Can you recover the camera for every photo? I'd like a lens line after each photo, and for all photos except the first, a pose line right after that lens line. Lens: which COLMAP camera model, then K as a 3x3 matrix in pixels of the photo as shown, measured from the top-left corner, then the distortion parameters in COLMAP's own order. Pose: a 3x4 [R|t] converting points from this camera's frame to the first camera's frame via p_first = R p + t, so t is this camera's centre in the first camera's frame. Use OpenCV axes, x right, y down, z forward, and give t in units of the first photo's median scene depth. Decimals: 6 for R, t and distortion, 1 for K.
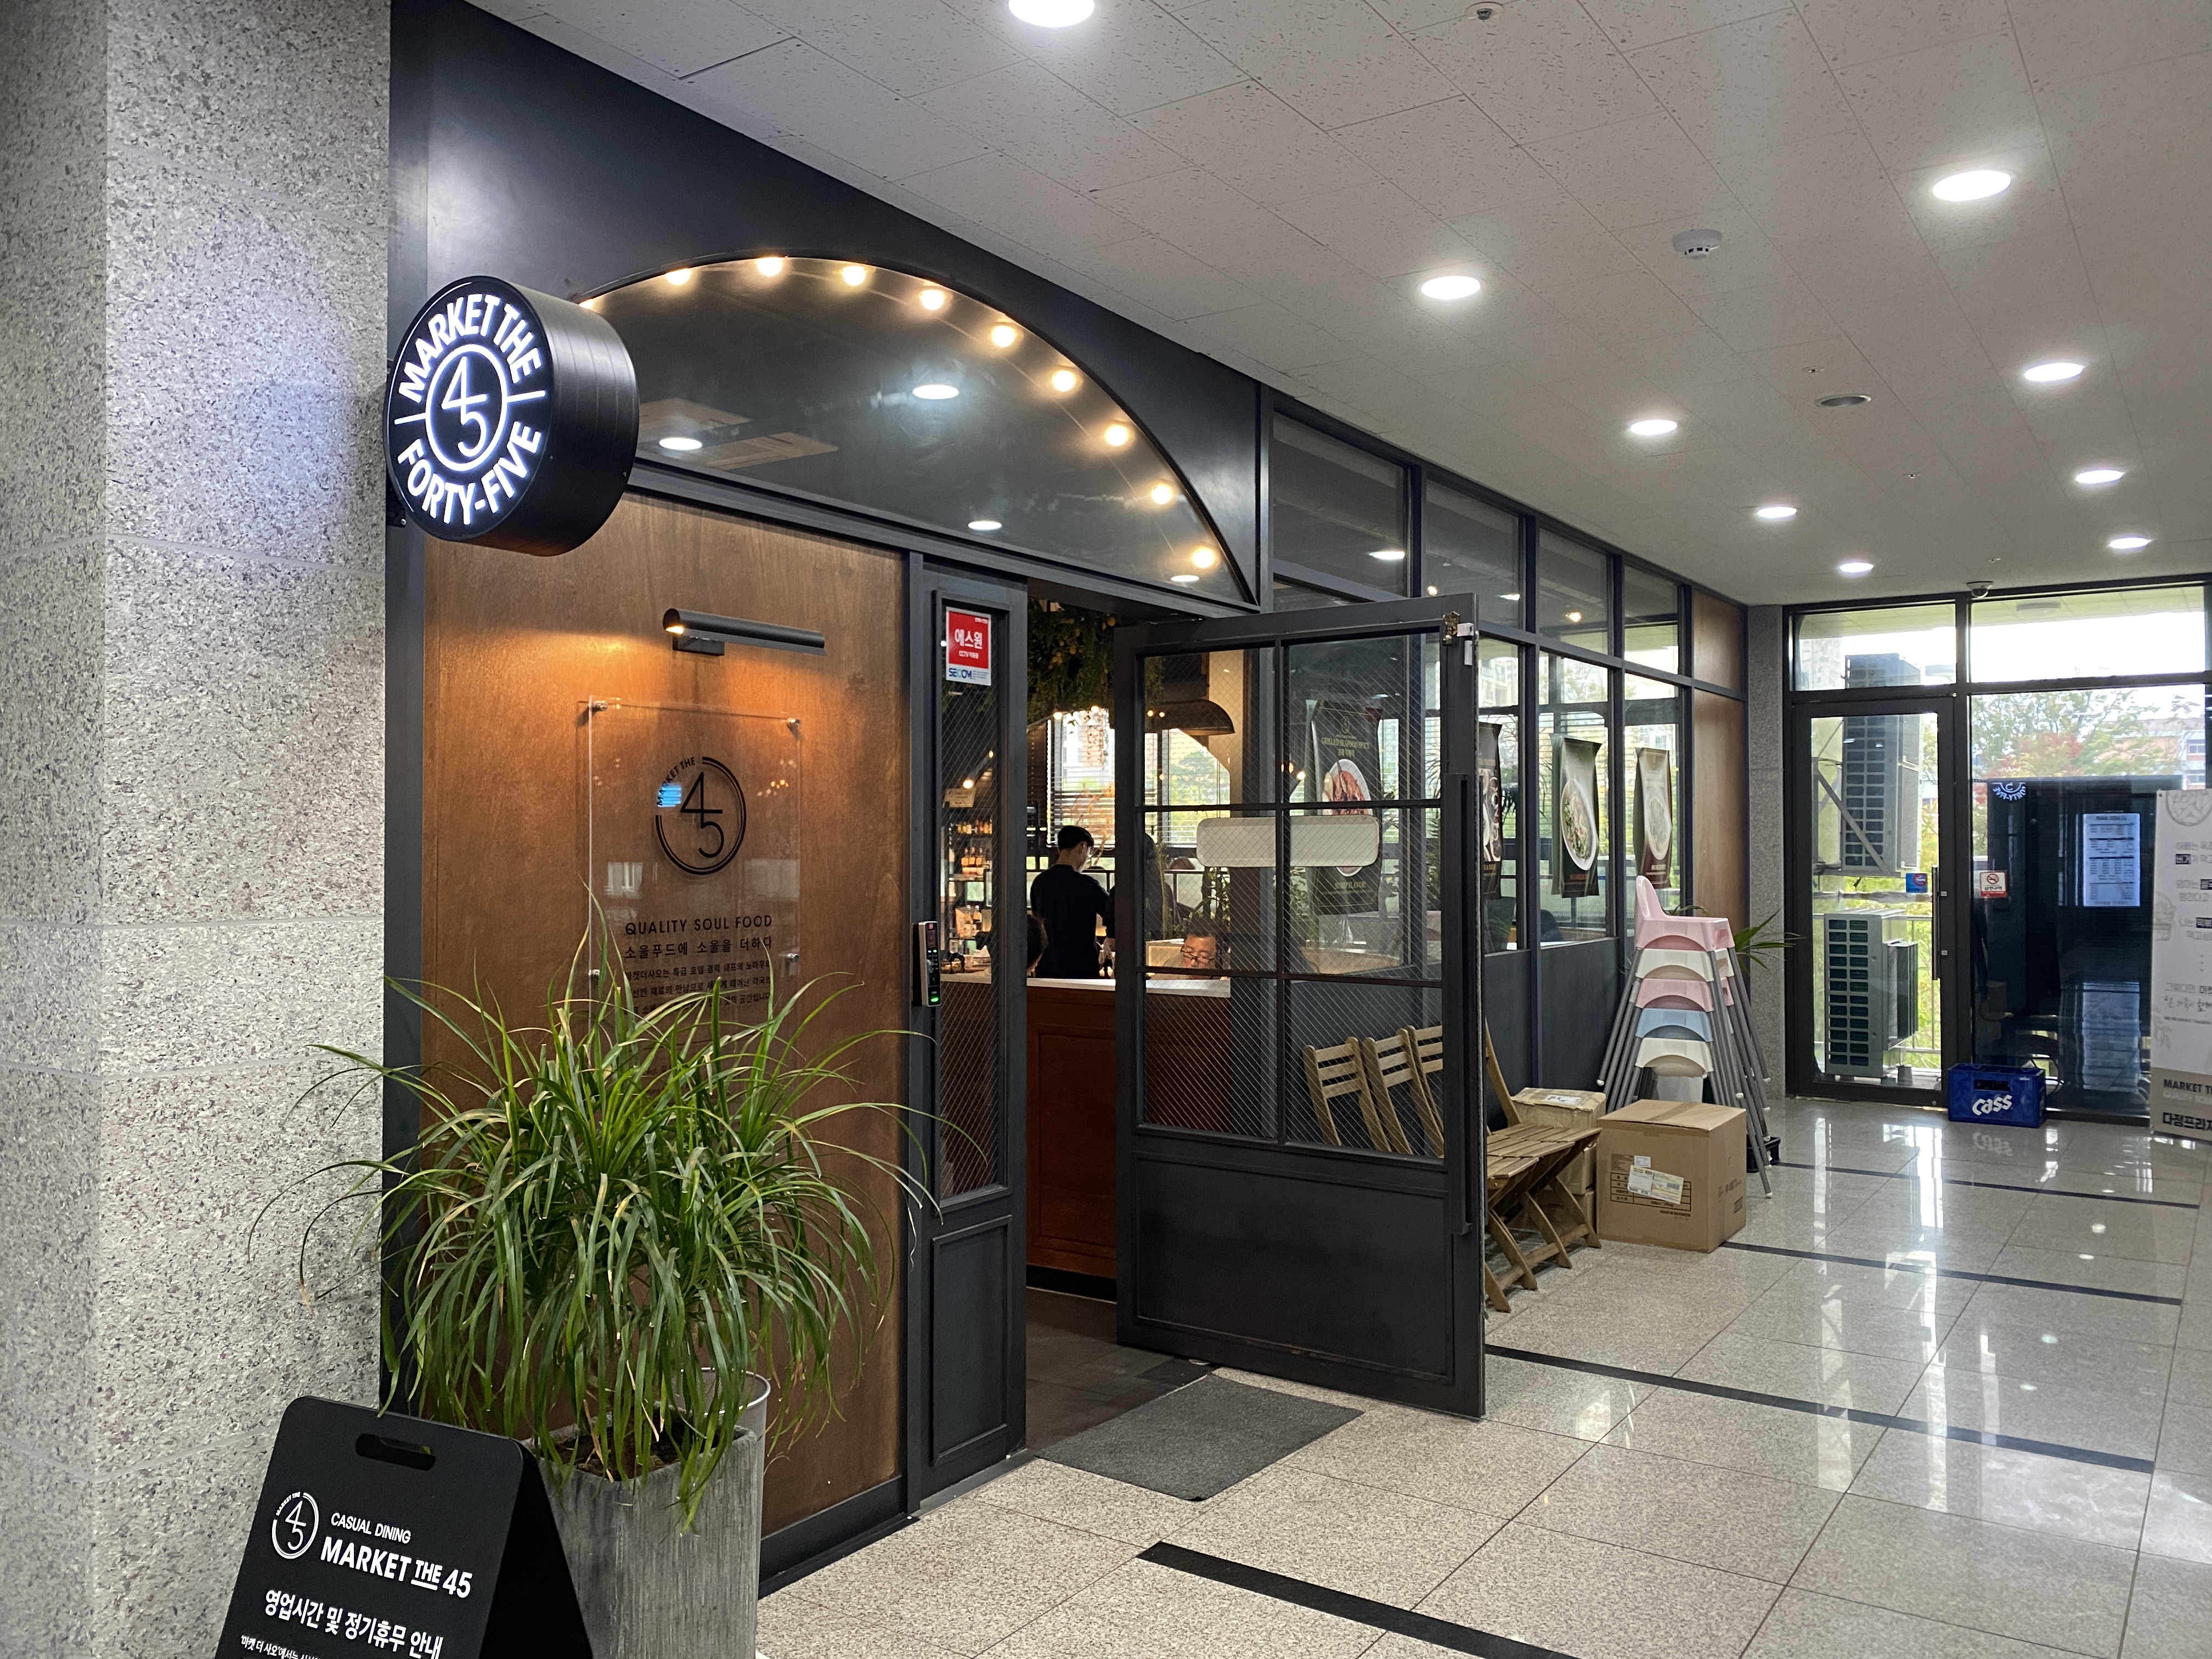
lens RADIAL K [[1704.2, 0, 1100.3], [0, 1704.2, 827.2], [0, 0, 1]] dist [0.011056, -0.003271]
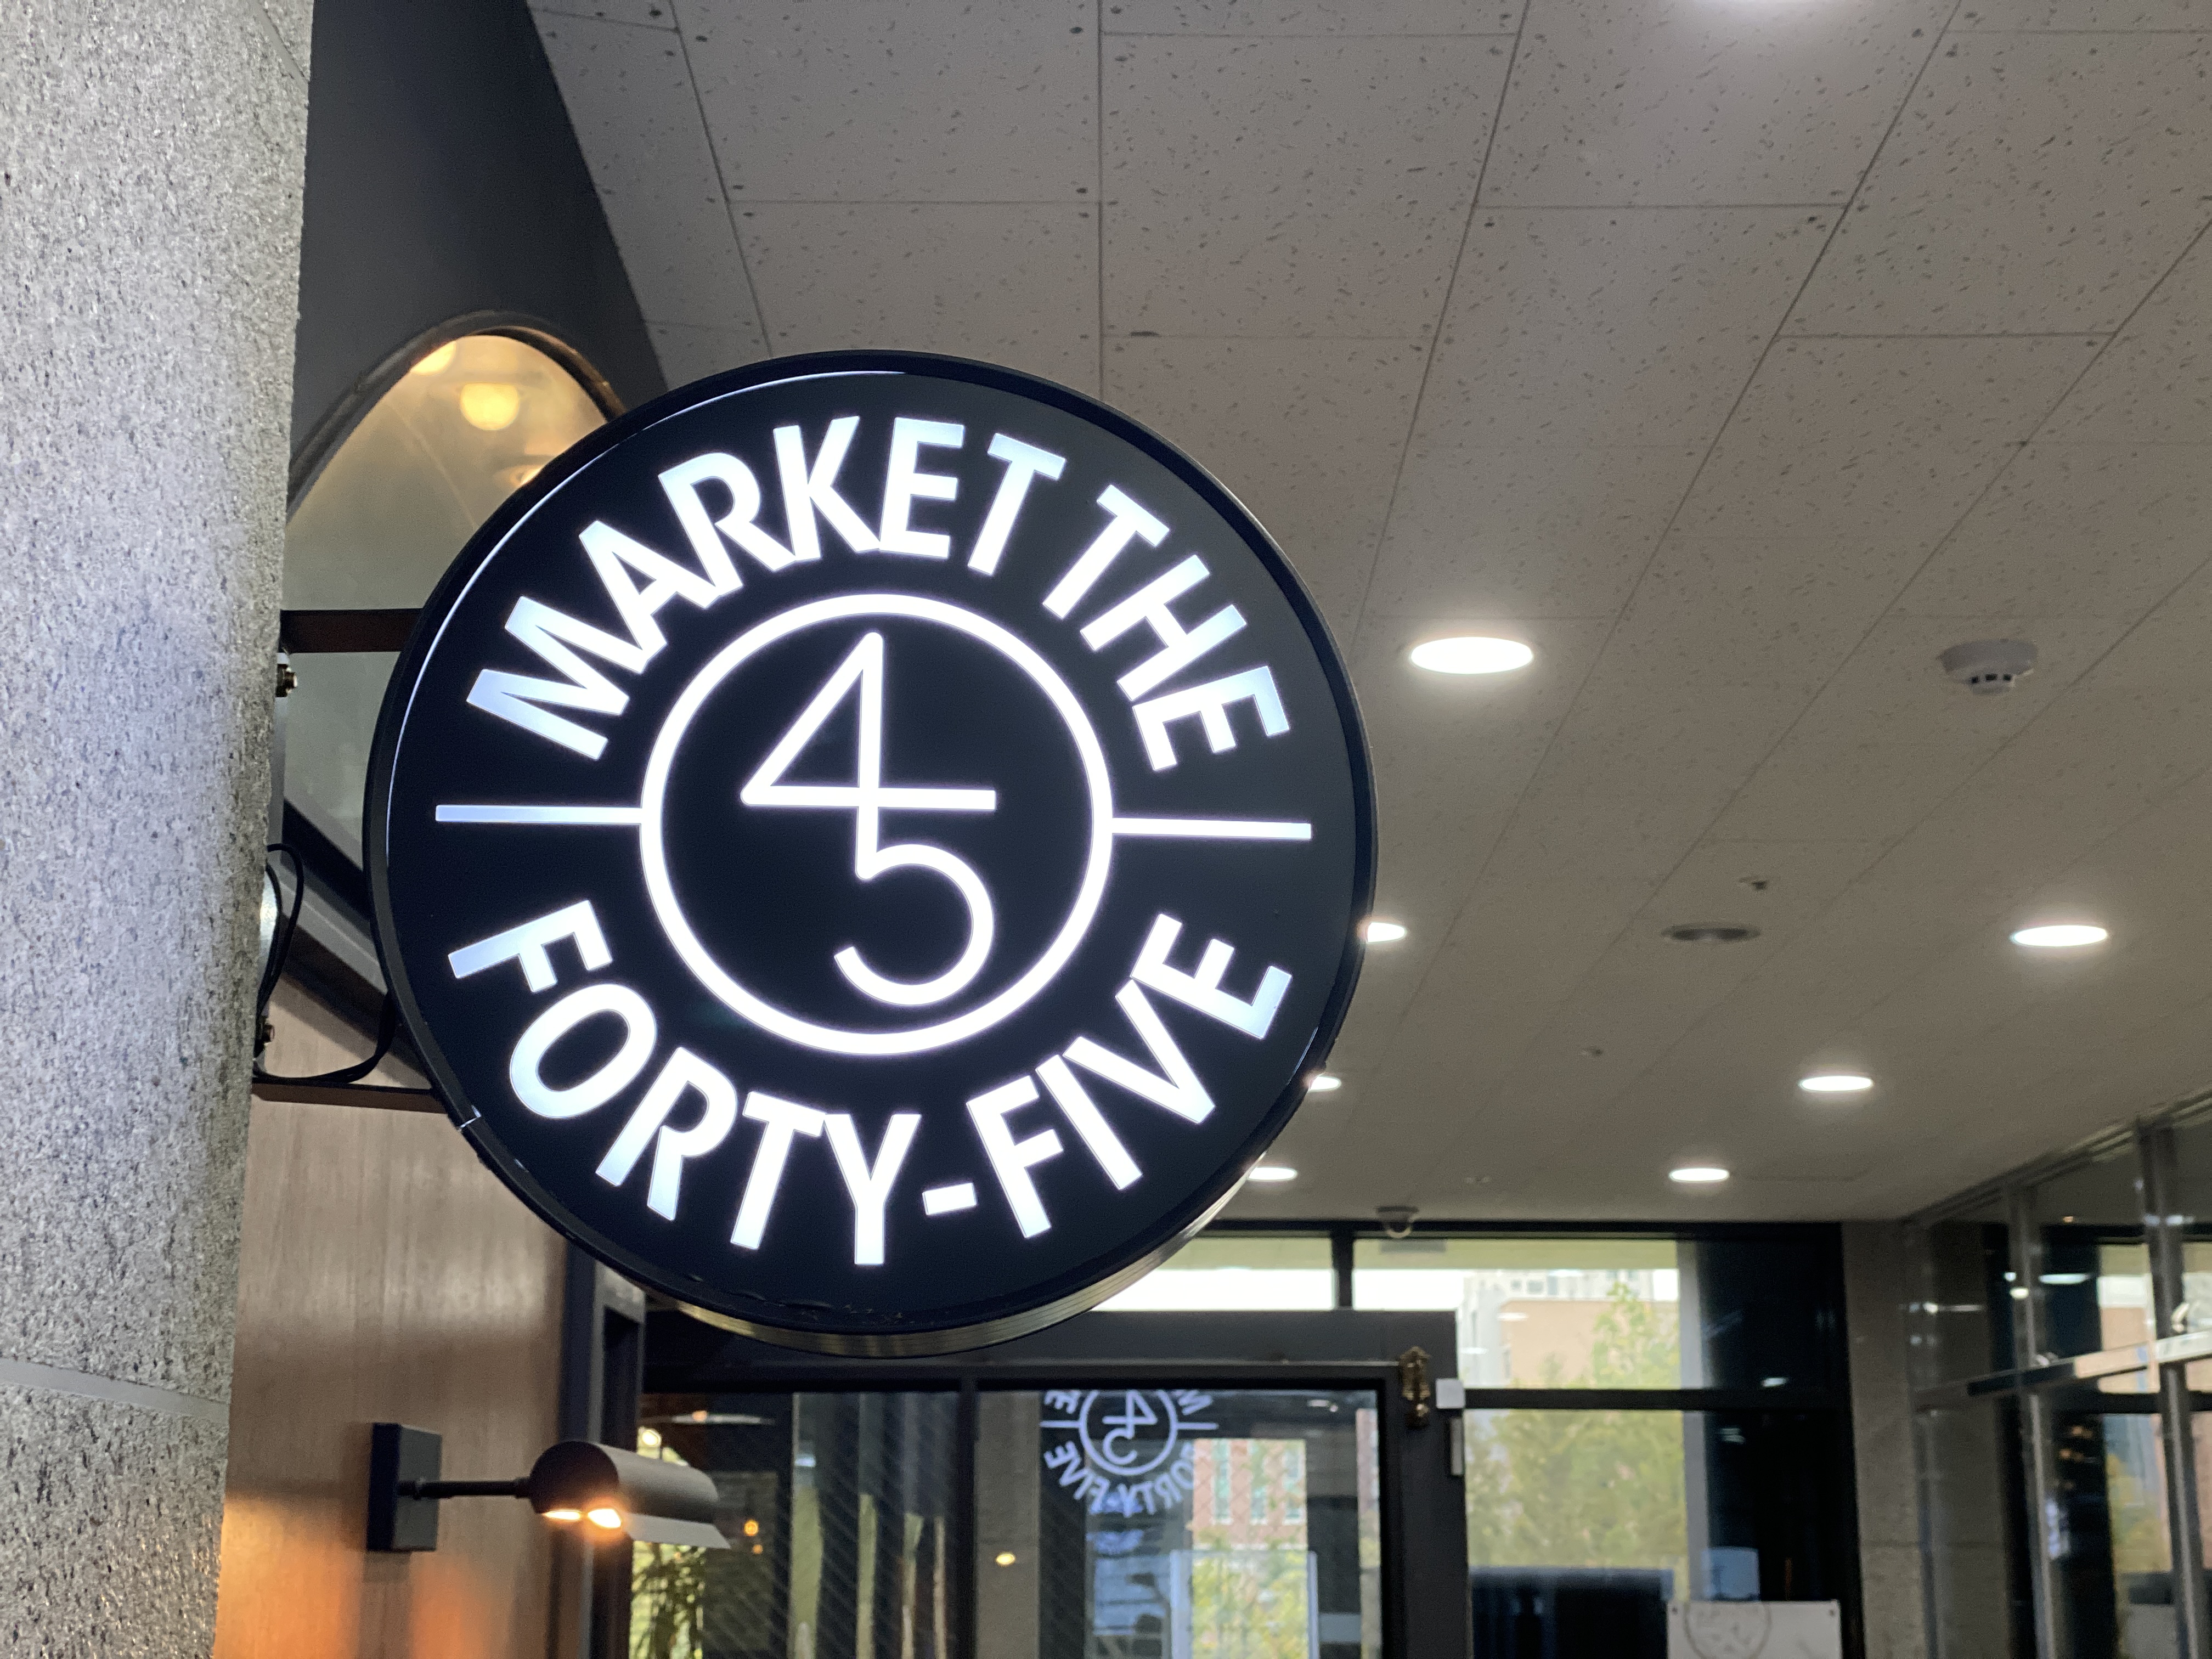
lens RADIAL K [[3277.0, 0, 1107.3], [0, 3277.0, 835.3], [0, 0, 1]] dist [0.100543, 0.000000]
pose [[0.822757, 0.123071, 0.554909, -0.622464], [-0.007299, 0.978484, -0.206192, -0.139509], [-0.568347, 0.165596, 0.805953, 0.573075]]
